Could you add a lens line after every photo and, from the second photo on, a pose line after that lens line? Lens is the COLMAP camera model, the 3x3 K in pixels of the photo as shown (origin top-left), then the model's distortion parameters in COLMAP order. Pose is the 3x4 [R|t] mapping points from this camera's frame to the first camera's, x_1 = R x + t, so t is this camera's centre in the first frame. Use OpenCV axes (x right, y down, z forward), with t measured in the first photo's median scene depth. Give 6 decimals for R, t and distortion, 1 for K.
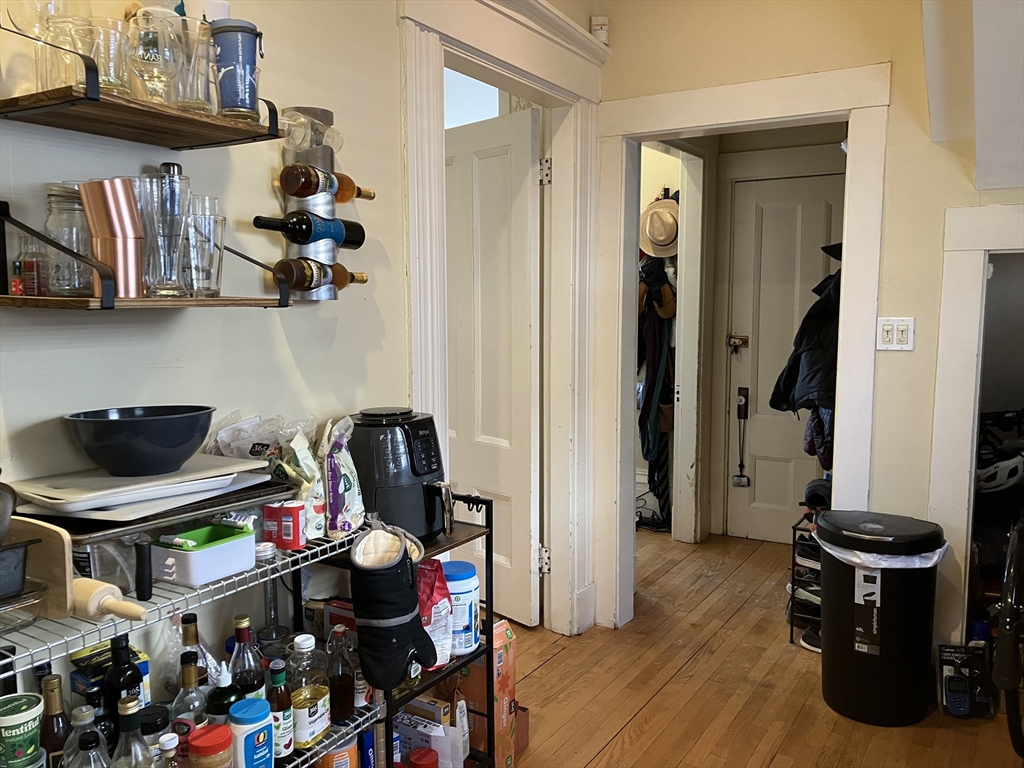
lens RADIAL K [[841.2, 0, 510.6], [0, 841.2, 385.9], [0, 0, 1]] dist [-0.033275, 0.003364]
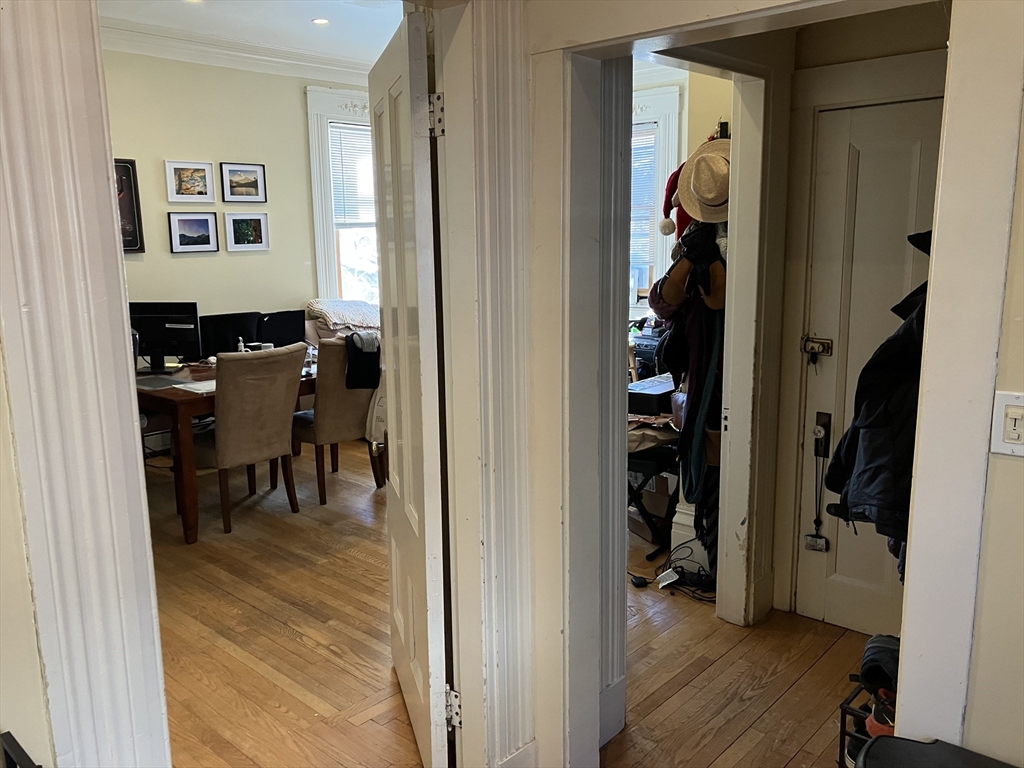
lens RADIAL K [[841.2, 0, 514.1], [0, 841.2, 380.7], [0, 0, 1]] dist [-0.033275, 0.003364]
pose [[0.984034, 0.019476, -0.176914, 0.149373], [-0.005697, 0.996932, 0.078059, -0.078287], [0.177892, -0.075805, 0.981126, 0.280394]]
